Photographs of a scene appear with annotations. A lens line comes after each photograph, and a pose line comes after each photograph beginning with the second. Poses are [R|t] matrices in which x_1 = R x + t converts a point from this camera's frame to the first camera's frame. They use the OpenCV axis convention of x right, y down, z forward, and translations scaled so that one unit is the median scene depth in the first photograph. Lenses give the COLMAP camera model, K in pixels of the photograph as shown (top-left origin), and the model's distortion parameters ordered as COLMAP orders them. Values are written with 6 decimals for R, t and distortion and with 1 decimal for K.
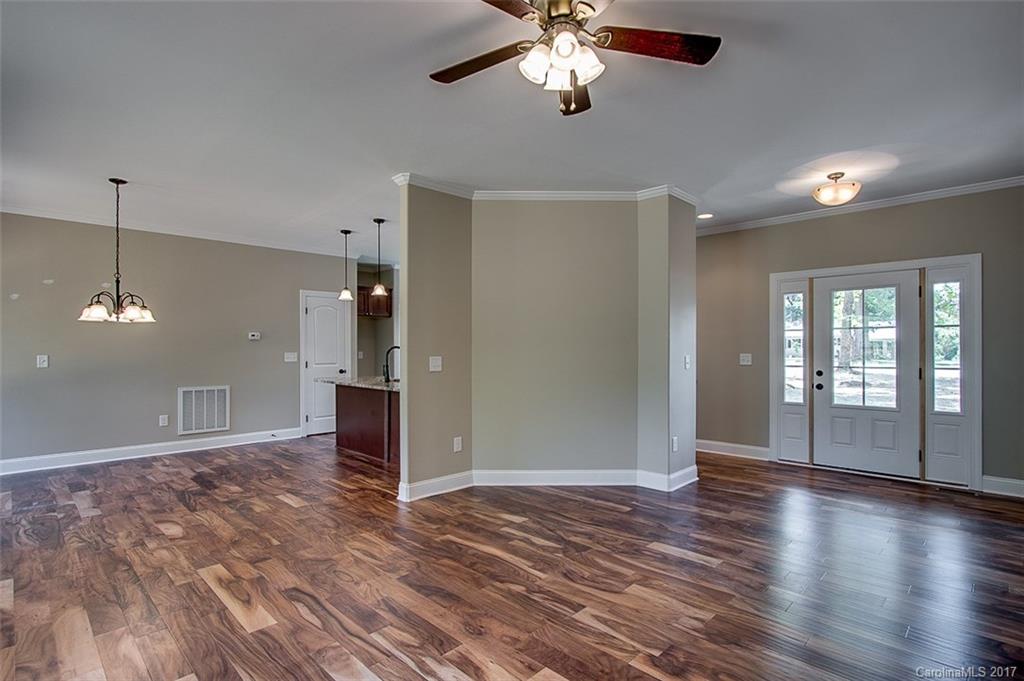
lens RADIAL K [[488.1, 0, 520.9], [0, 488.1, 346.8], [0, 0, 1]] dist [-0.011362, 0.004215]
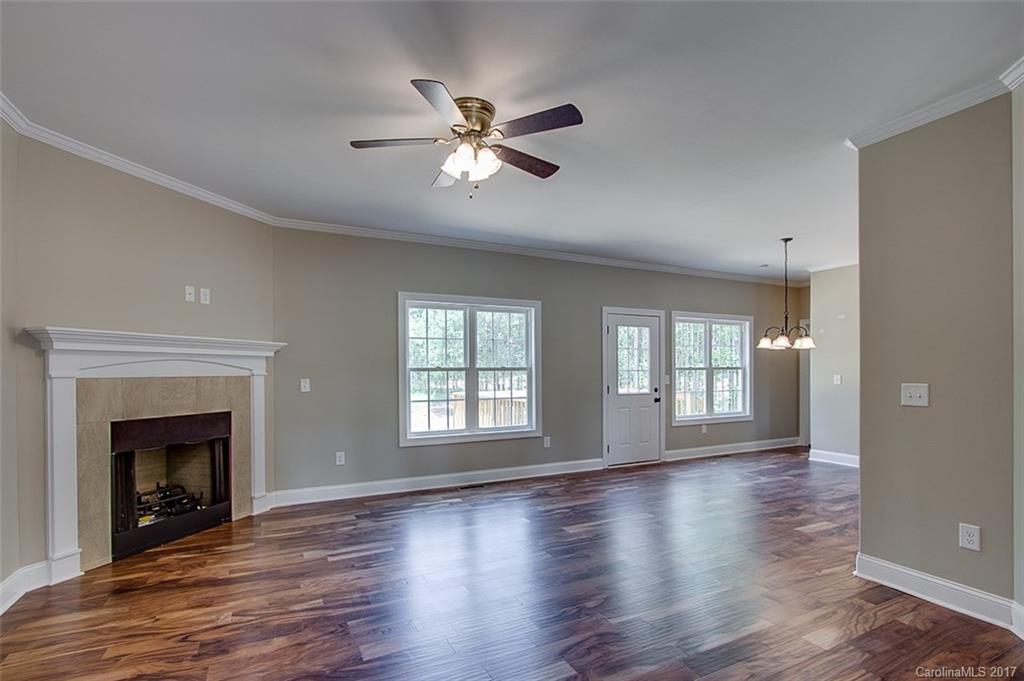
lens RADIAL K [[488.1, 0, 507.9], [0, 488.1, 371.4], [0, 0, 1]] dist [-0.011362, 0.004215]
pose [[-0.330719, 0.003921, -0.943721, 0.607228], [0.004088, 0.999988, 0.002722, 0.001105], [0.943720, -0.002958, -0.330731, 0.698699]]
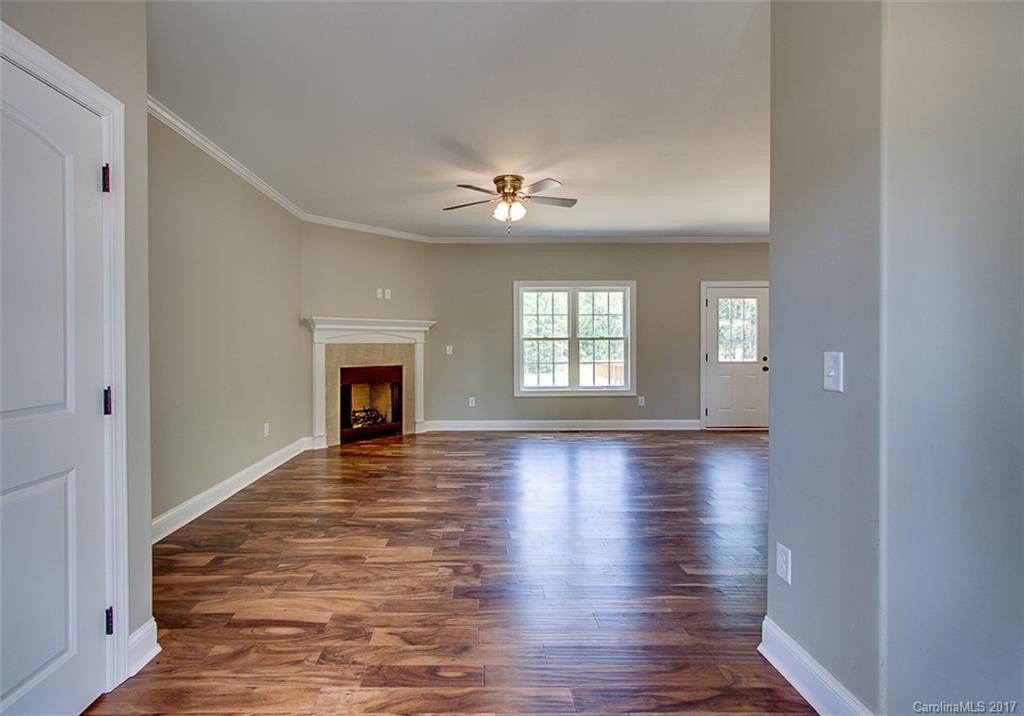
lens RADIAL K [[472.7, 0, 465.7], [0, 472.7, 346.6], [0, 0, 1]] dist [-0.002973, 0.000068]
pose [[-0.712026, 0.009901, -0.702083, 0.772295], [0.003216, 0.999936, 0.010839, 0.006154], [0.702146, 0.005460, -0.712012, 1.041416]]
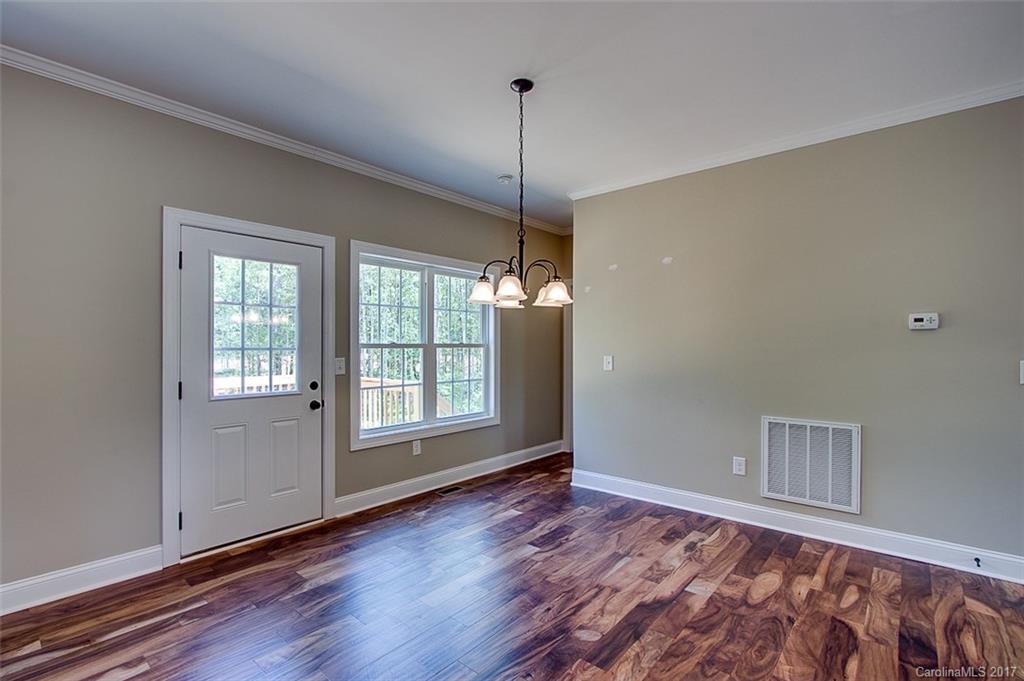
lens RADIAL K [[488.1, 0, 501.4], [0, 488.1, 345.7], [0, 0, 1]] dist [-0.011362, 0.004215]
pose [[0.047094, -0.002493, -0.998887, -0.181247], [0.000935, 0.999997, -0.002451, 0.001892], [0.998890, -0.000819, 0.047096, 0.903467]]
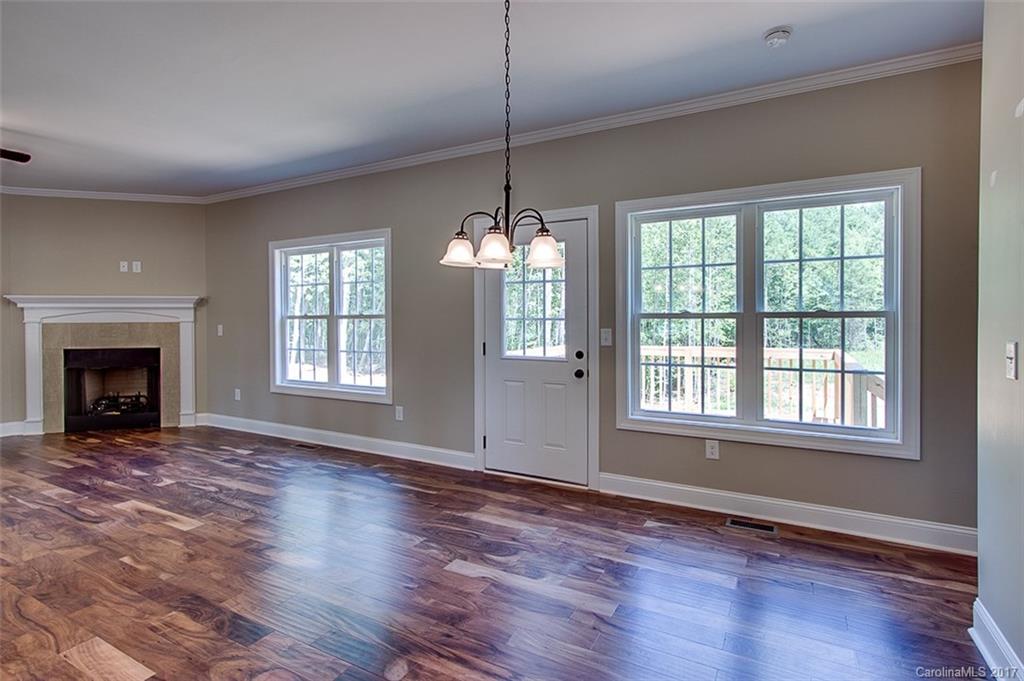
lens RADIAL K [[530.5, 0, 521.6], [0, 530.5, 324.8], [0, 0, 1]] dist [0.010618, 0.001223]
pose [[-0.971041, 0.008200, -0.238774, -0.690311], [0.004748, 0.999876, 0.015029, 0.000151], [0.238867, 0.013460, -0.970959, 1.491900]]
